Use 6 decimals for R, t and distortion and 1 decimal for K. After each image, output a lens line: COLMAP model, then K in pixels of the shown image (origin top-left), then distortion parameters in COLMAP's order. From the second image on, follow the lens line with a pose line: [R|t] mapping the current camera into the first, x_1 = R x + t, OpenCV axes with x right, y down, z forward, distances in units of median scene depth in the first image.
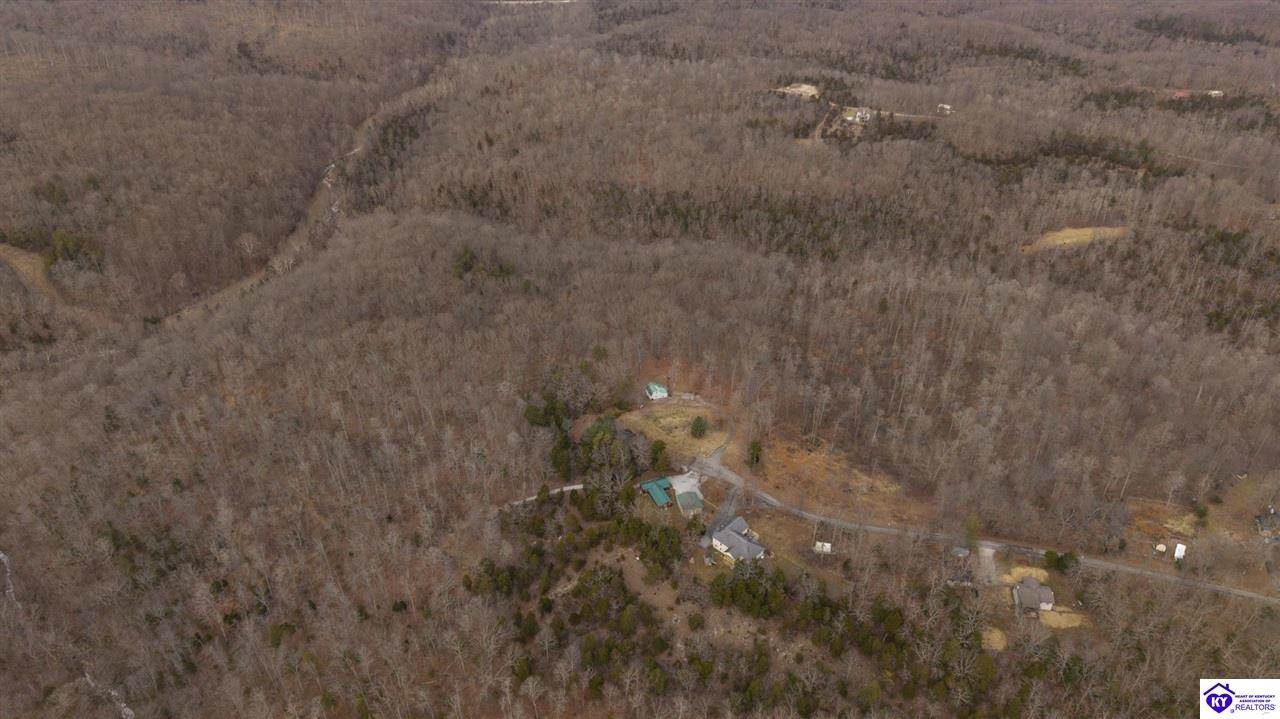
lens RADIAL K [[861.9, 0, 640.0], [0, 861.9, 359.5], [0, 0, 1]] dist [-0.002272, -0.003493]
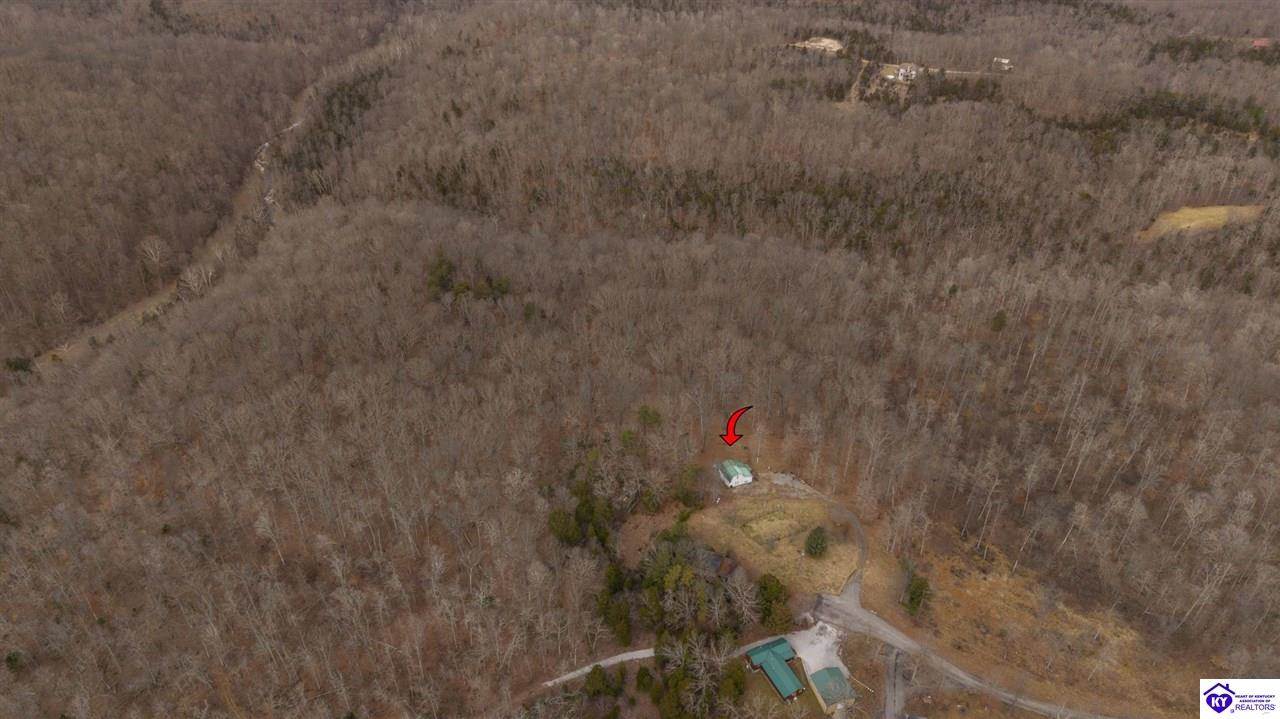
lens RADIAL K [[861.9, 0, 640.0], [0, 861.9, 359.5], [0, 0, 1]] dist [-0.002272, -0.003493]
pose [[0.998670, -0.029155, 0.042516, -0.052254], [0.027617, 0.998959, 0.036317, -0.050820], [-0.043531, -0.035095, 0.998435, 0.198711]]
